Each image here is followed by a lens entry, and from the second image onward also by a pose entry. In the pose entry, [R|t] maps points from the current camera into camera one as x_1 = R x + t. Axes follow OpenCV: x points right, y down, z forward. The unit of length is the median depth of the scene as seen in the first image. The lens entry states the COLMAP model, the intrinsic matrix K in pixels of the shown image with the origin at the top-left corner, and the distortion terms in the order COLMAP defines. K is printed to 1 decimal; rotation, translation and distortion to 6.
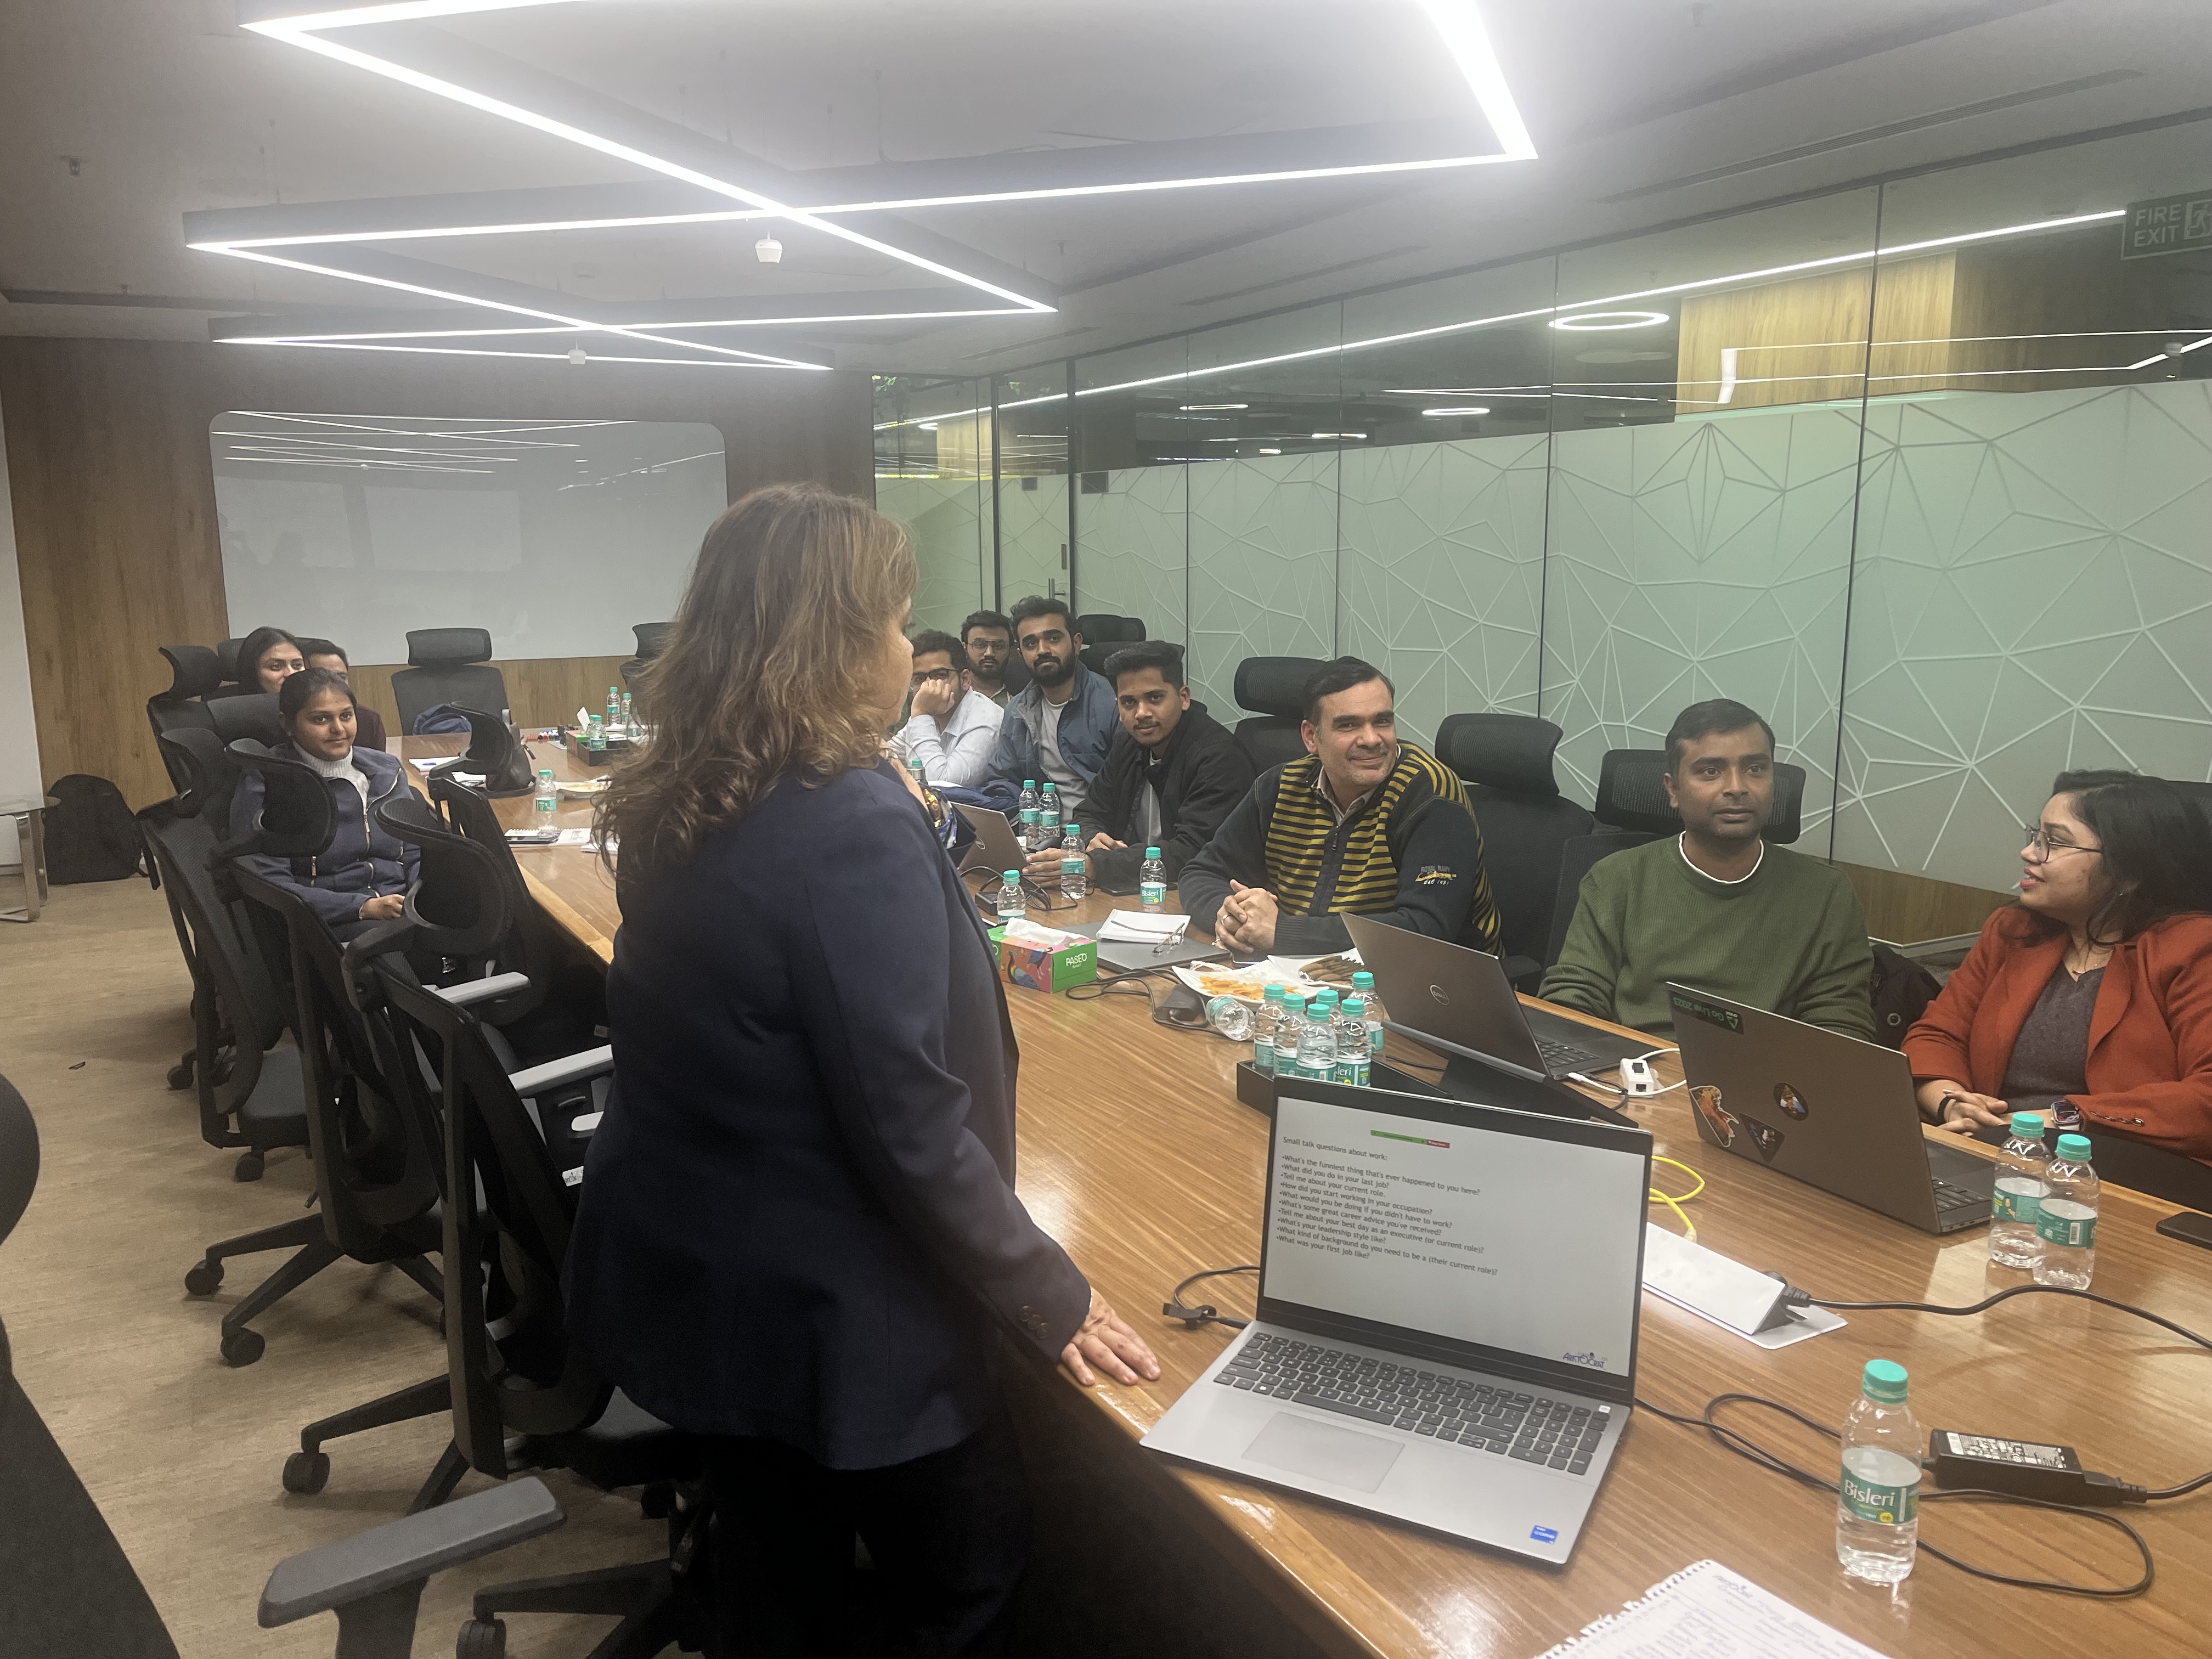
lens RADIAL K [[1628.7, 0, 1103.4], [0, 1628.7, 834.7], [0, 0, 1]] dist [0.001844, -0.024216]
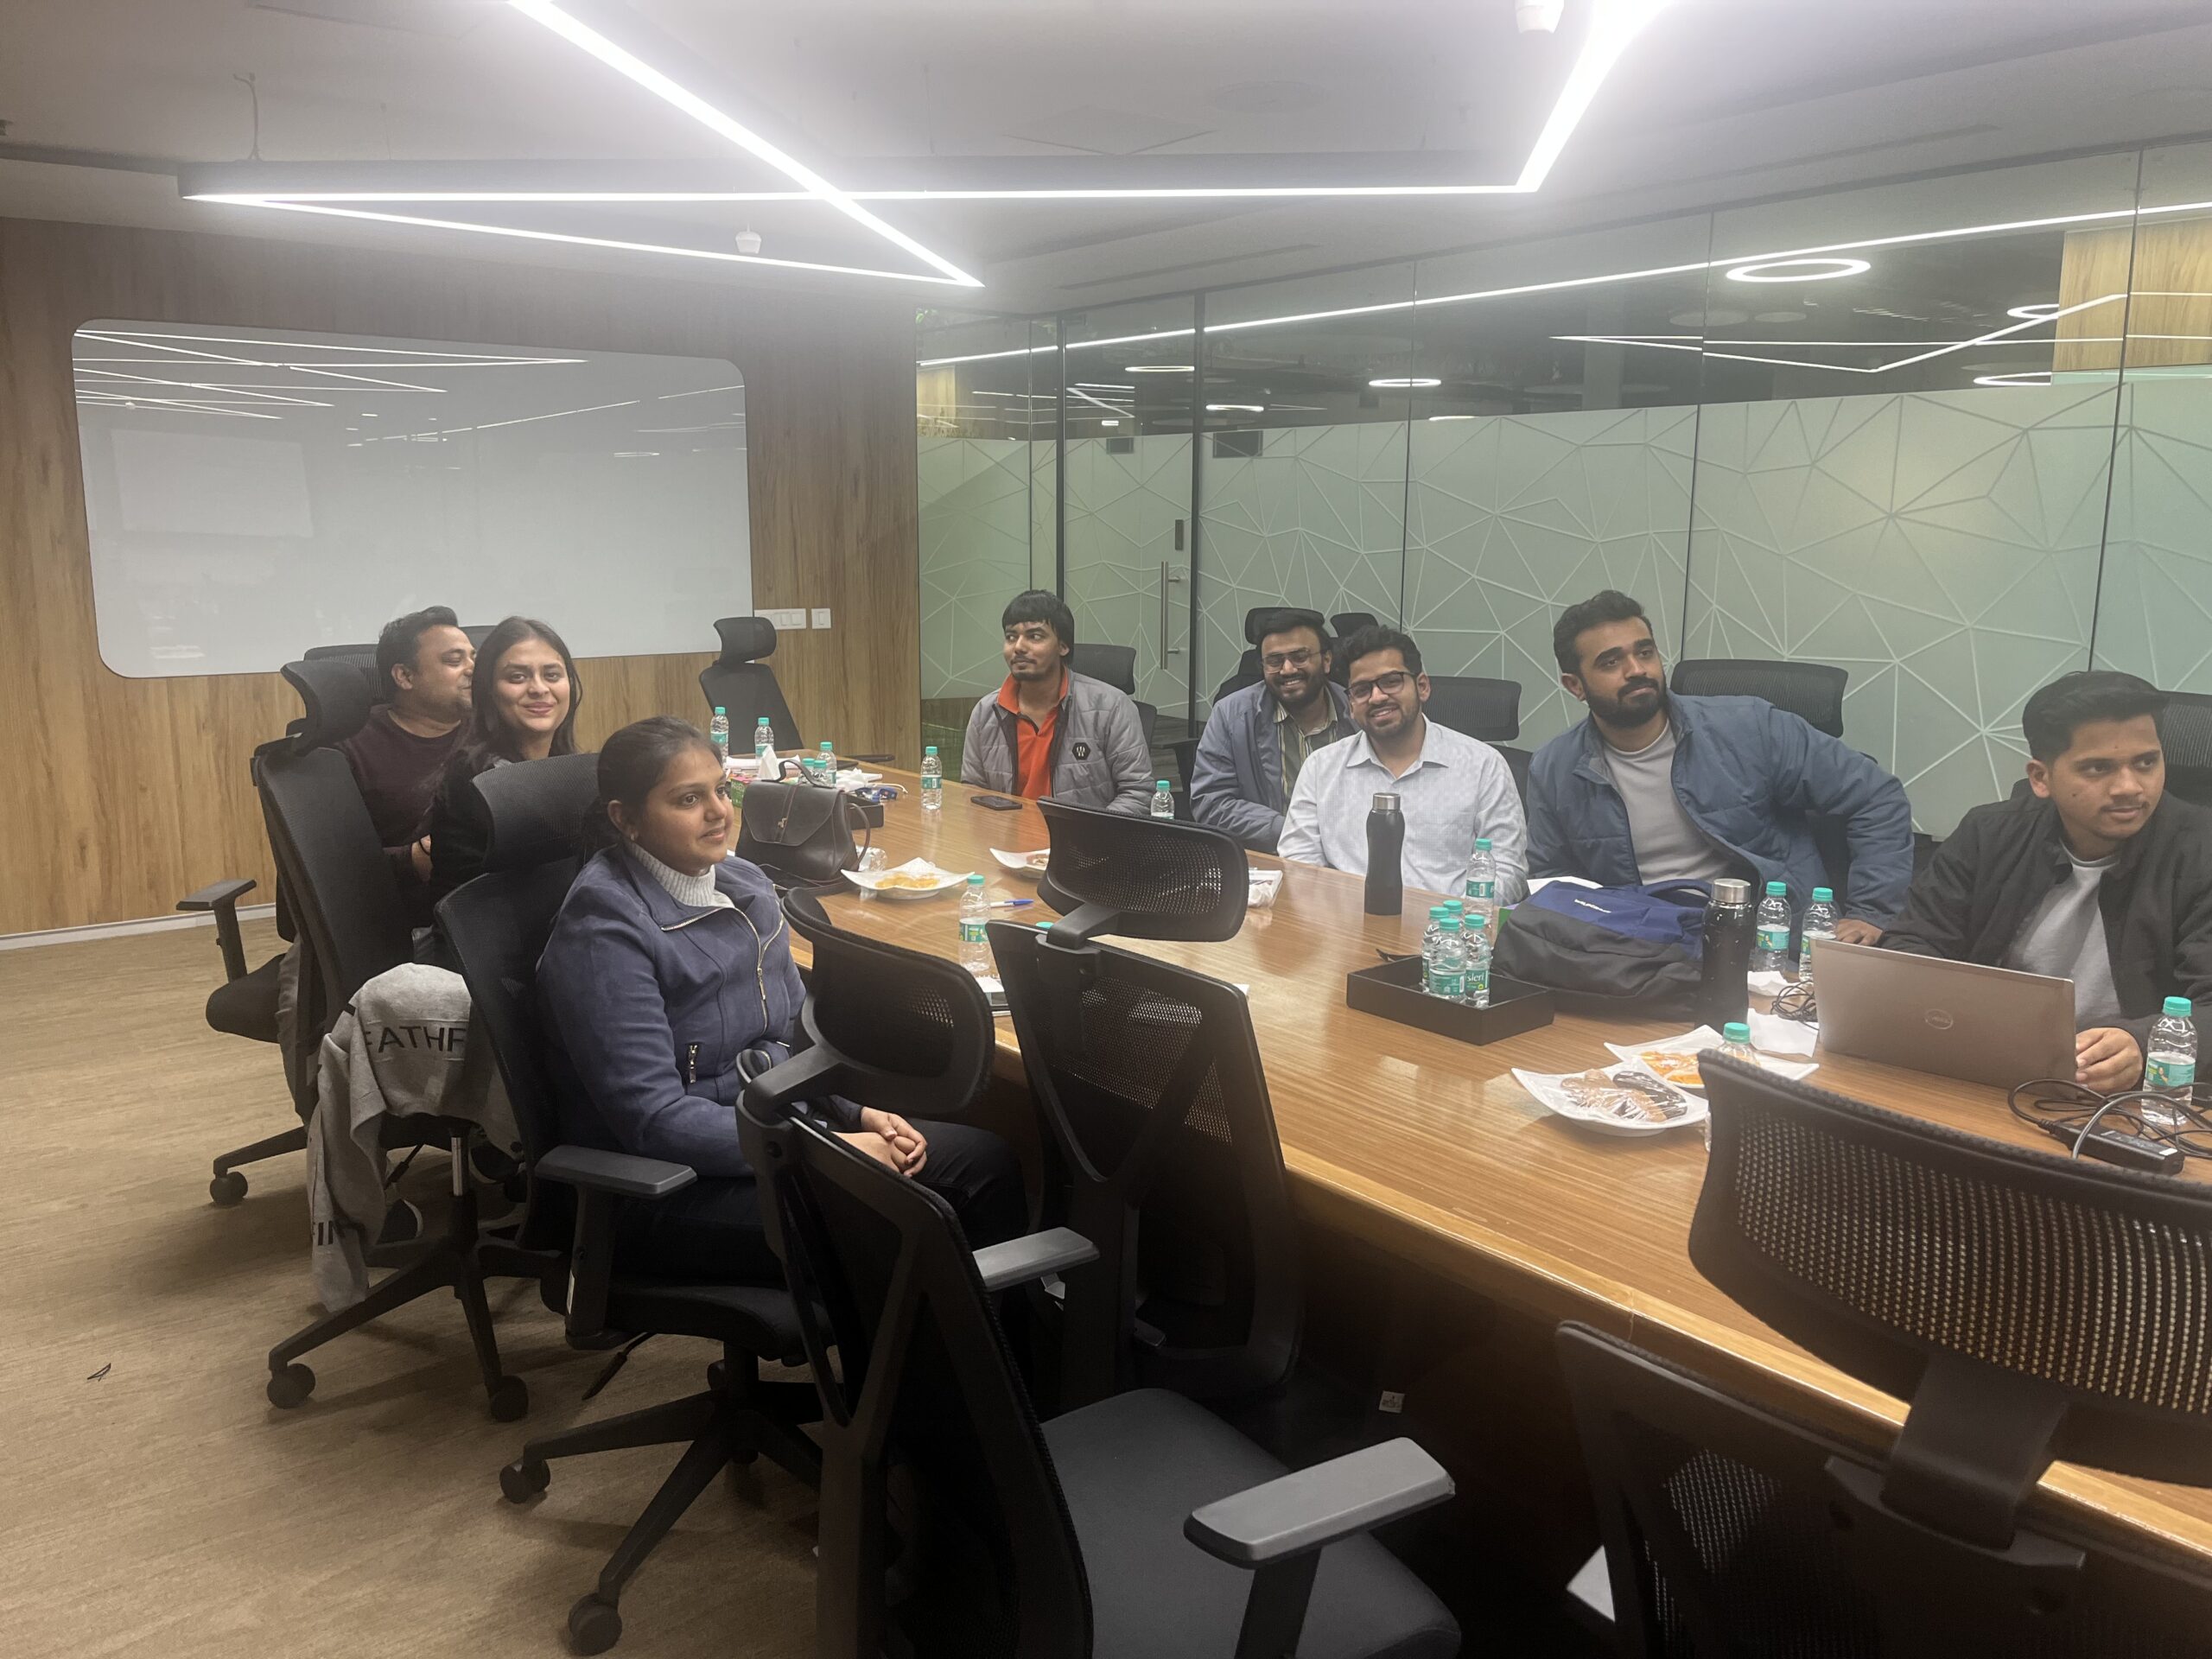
lens RADIAL K [[1628.7, 0, 1112.2], [0, 1628.7, 832.1], [0, 0, 1]] dist [0.001844, -0.024216]
pose [[0.983645, -0.009166, 0.179883, -0.207877], [0.009228, 0.999957, 0.000494, -0.027021], [-0.179880, 0.001174, 0.983688, 0.227240]]
